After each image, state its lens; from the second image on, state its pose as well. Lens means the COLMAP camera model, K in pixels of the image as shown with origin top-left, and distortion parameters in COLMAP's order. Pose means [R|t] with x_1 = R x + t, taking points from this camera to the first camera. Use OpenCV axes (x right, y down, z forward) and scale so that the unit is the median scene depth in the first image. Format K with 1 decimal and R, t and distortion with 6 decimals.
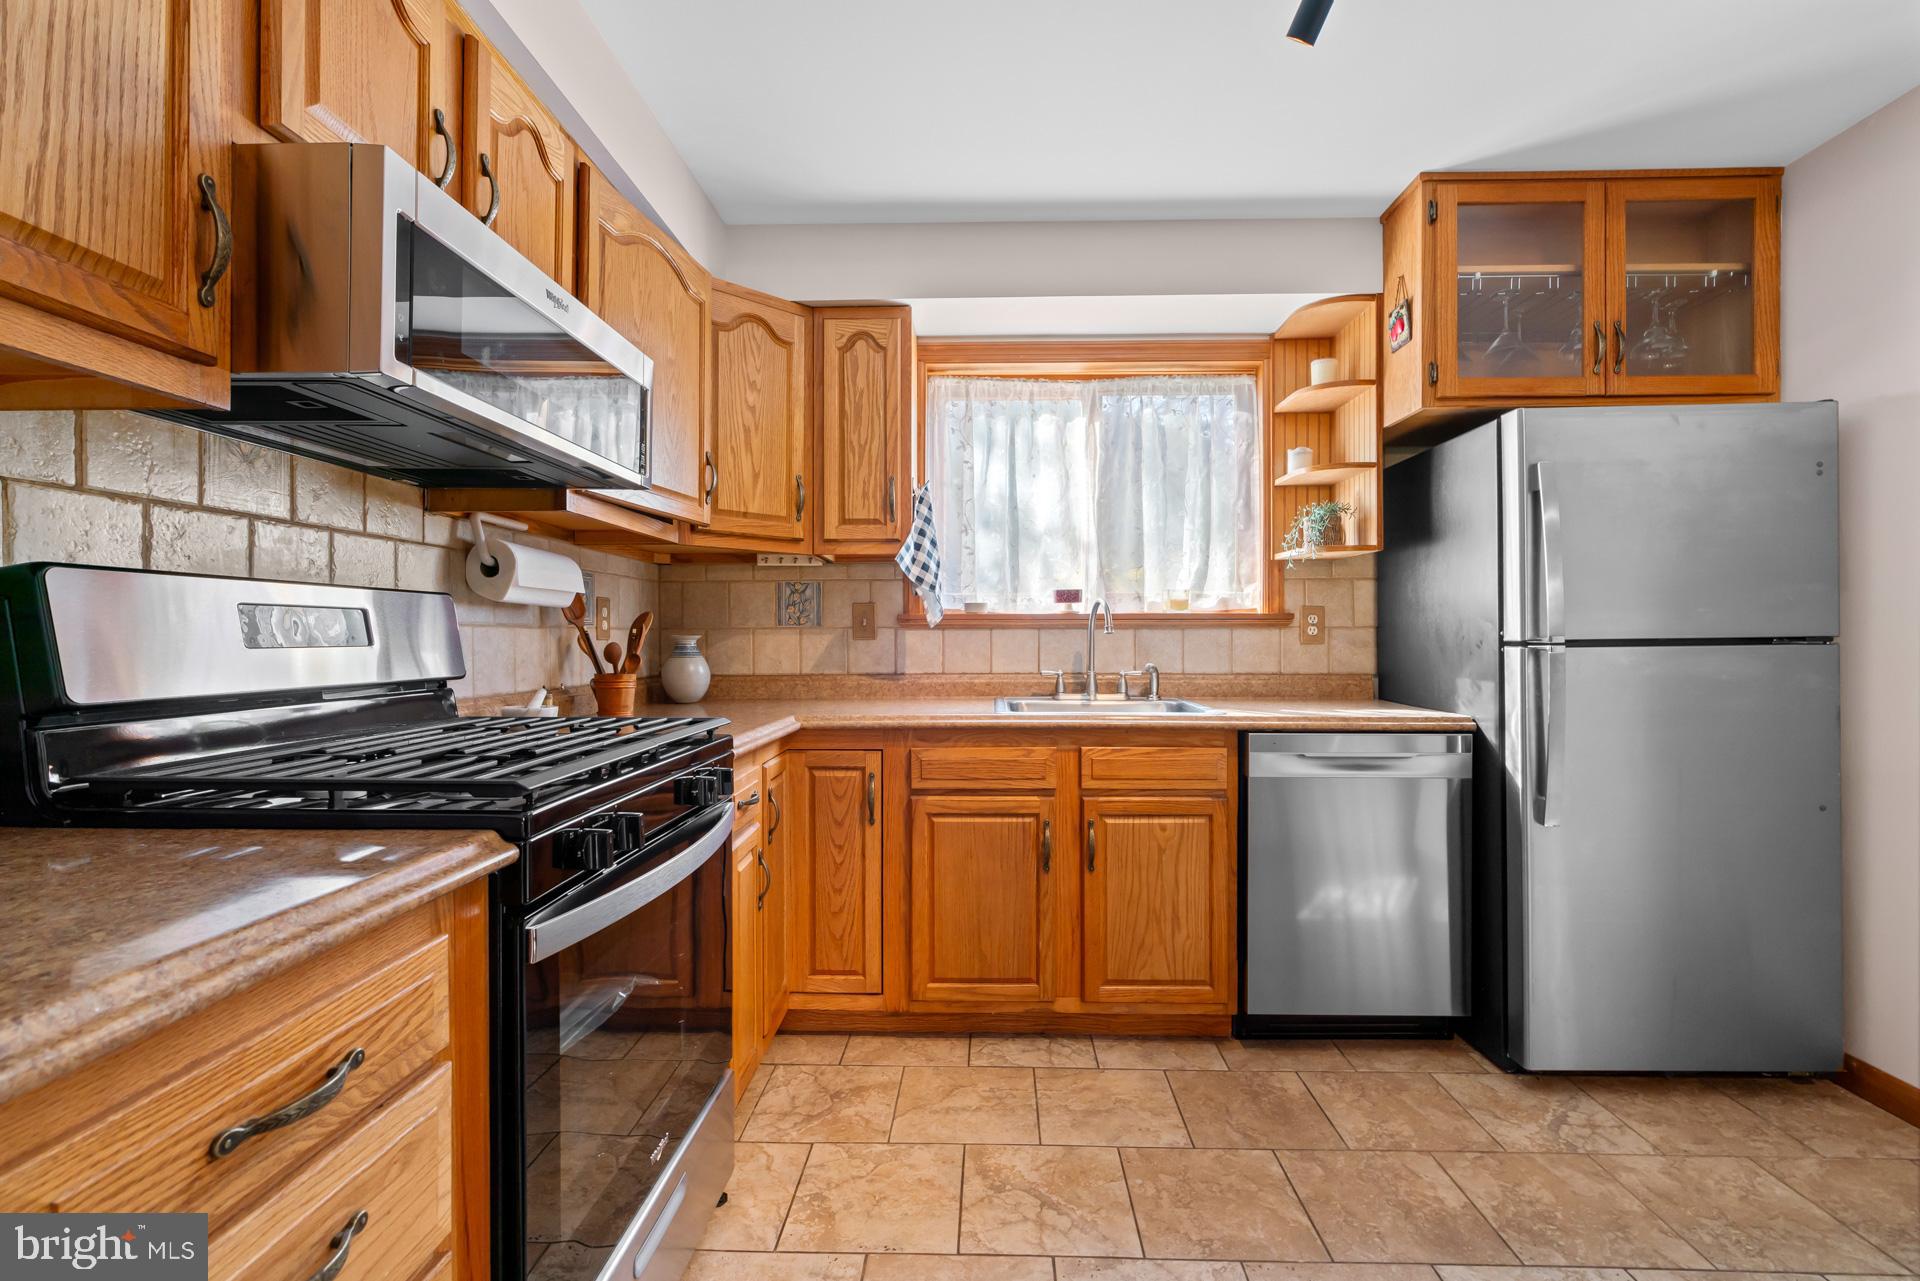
lens RADIAL K [[861.7, 0, 964.4], [0, 861.7, 630.0], [0, 0, 1]] dist [-0.008307, 0.003160]
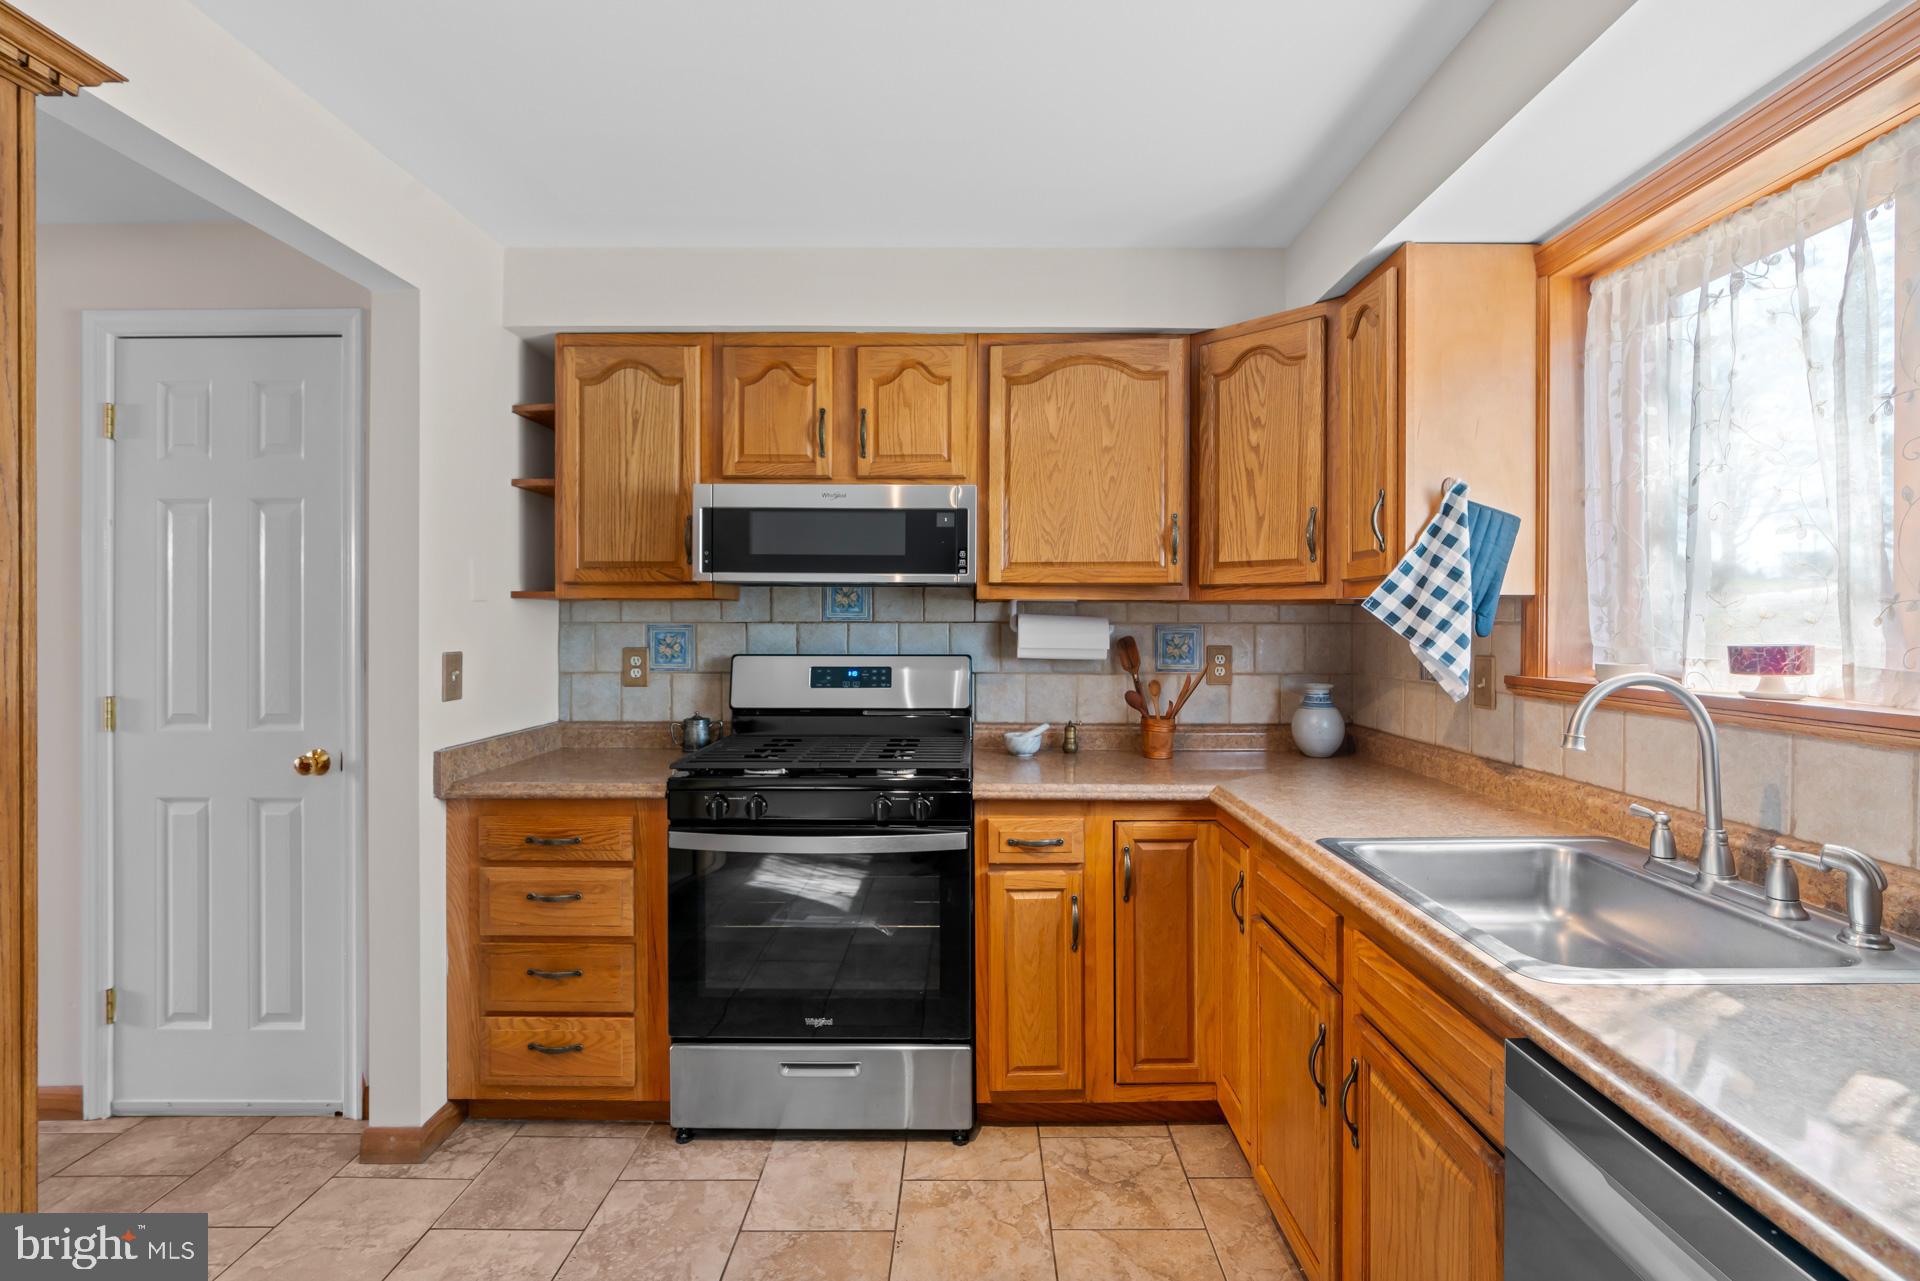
lens RADIAL K [[861.7, 0, 978.7], [0, 861.7, 616.6], [0, 0, 1]] dist [-0.008307, 0.003160]
pose [[0.026441, -0.002166, -0.999648, 0.651767], [0.005006, 0.999985, -0.002034, -0.073133], [0.999638, -0.004951, 0.026451, 0.656492]]
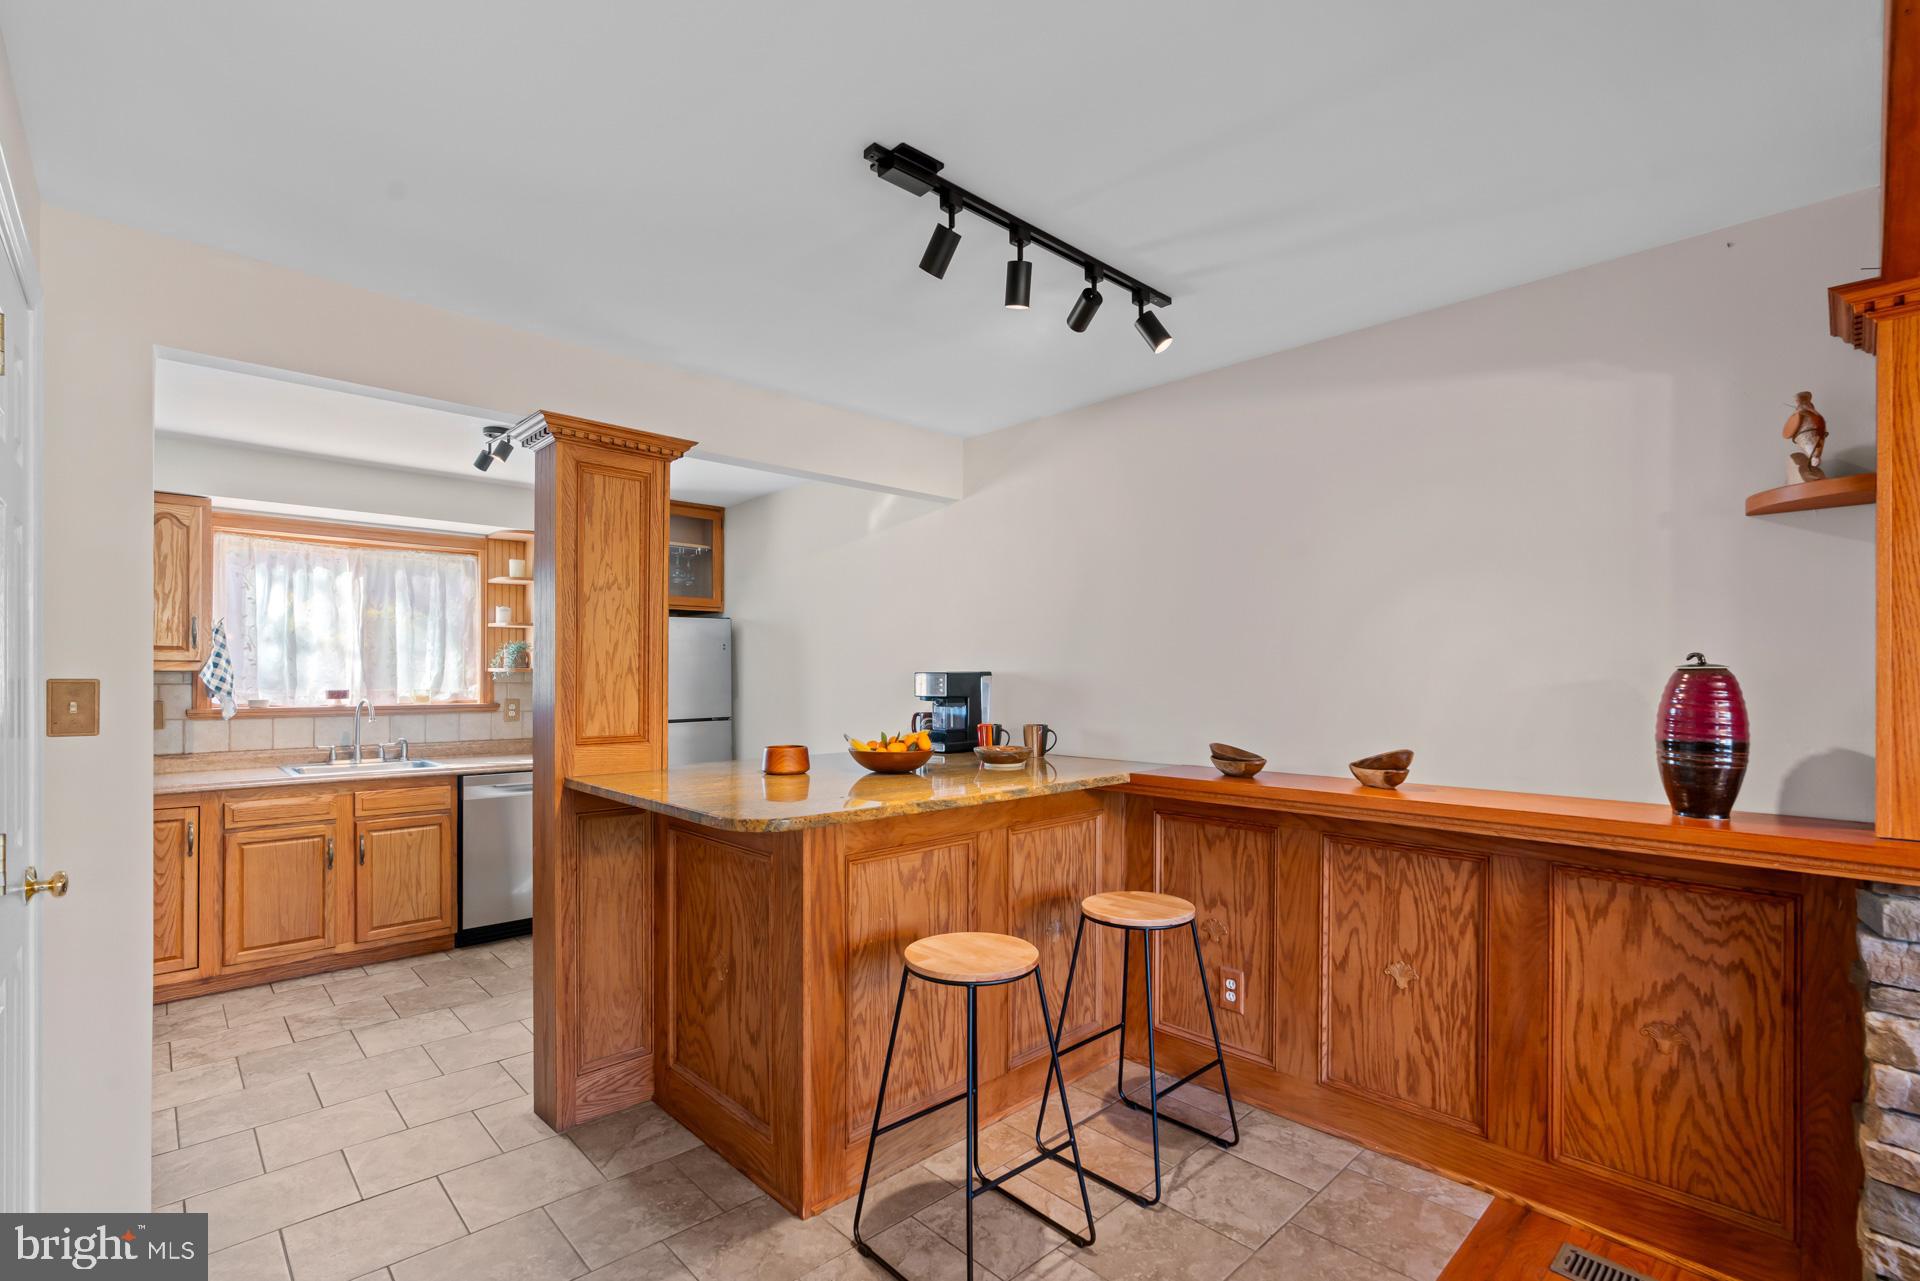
lens RADIAL K [[861.7, 0, 945.1], [0, 861.7, 679.0], [0, 0, 1]] dist [-0.008307, 0.003160]
pose [[0.711146, 0.000586, 0.703044, -0.203422], [-0.005750, 0.999971, 0.004982, -0.091317], [-0.703021, -0.007585, 0.711129, -0.910451]]
